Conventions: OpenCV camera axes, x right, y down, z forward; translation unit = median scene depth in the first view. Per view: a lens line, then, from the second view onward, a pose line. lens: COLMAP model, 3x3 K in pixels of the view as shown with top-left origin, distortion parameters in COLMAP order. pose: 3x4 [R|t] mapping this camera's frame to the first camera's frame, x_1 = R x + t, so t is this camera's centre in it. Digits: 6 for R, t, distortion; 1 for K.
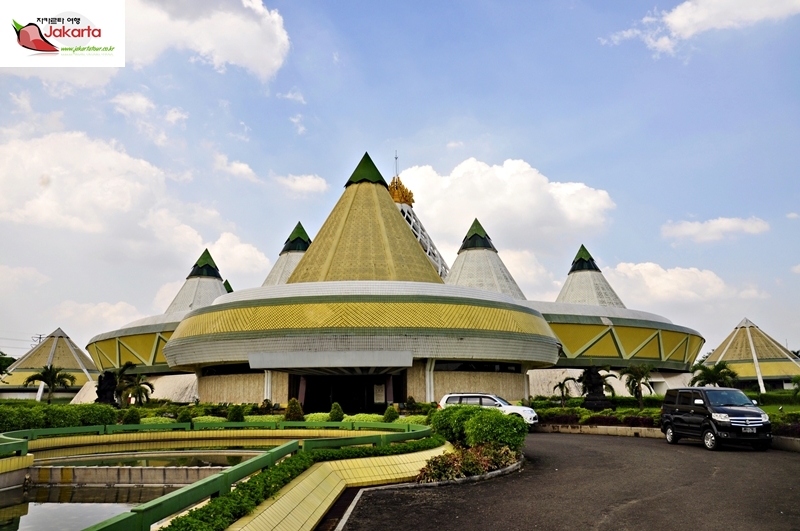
lens RADIAL K [[616.0, 0, 401.1], [0, 616.0, 266.4], [0, 0, 1]] dist [-0.072865, -0.000234]
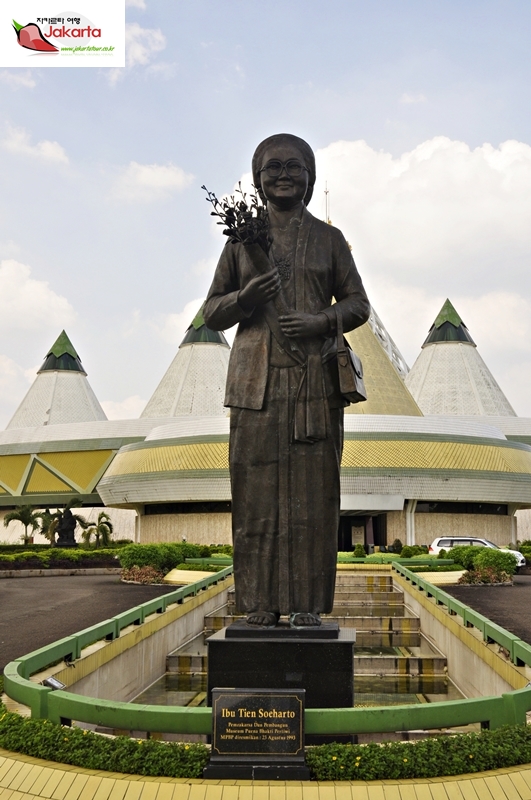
lens RADIAL K [[1040.4, 0, 265.4], [0, 1040.4, 399.4], [0, 0, 1]] dist [-0.064032, 0.000000]
pose [[0.999418, 0.010864, -0.032327, -0.125022], [-0.008410, 0.997142, 0.075083, -0.118325], [0.033050, -0.074767, 0.996653, -0.569824]]
